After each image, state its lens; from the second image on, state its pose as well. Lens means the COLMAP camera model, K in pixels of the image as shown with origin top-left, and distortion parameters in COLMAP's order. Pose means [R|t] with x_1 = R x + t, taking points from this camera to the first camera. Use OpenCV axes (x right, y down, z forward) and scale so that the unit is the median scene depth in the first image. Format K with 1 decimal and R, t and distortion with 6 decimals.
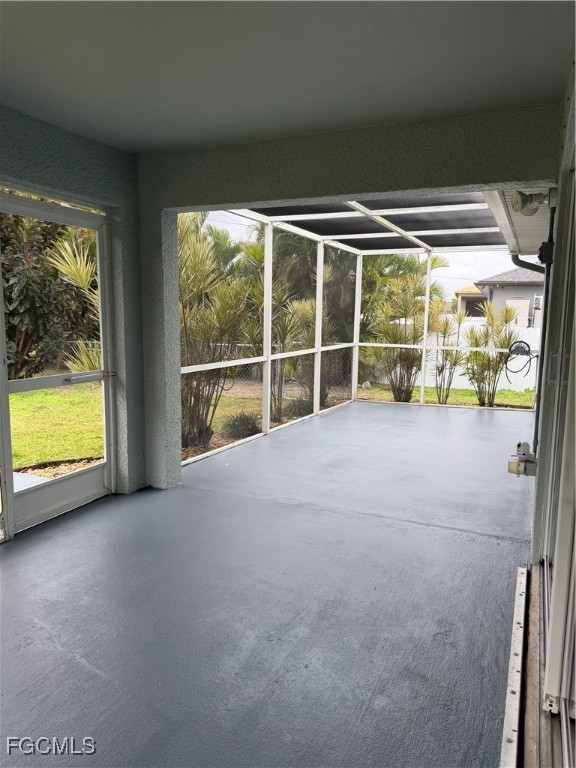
lens RADIAL K [[540.8, 0, 282.2], [0, 540.8, 381.0], [0, 0, 1]] dist [0.020975, -0.036801]
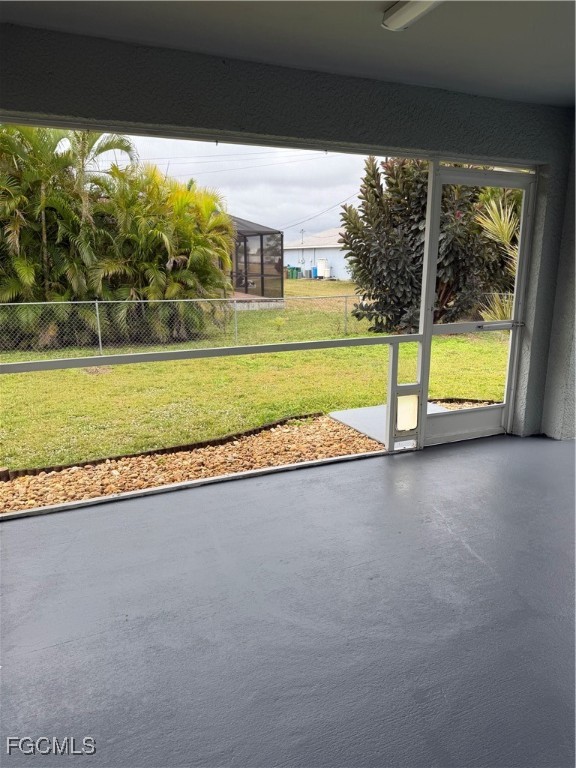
lens RADIAL K [[547.7, 0, 290.4], [0, 547.7, 381.2], [0, 0, 1]] dist [0.004459, 0.002154]
pose [[0.759070, 0.136114, -0.636621, 0.046394], [-0.082841, 0.990144, 0.112926, 0.012912], [0.645717, -0.032981, 0.762864, -0.130070]]
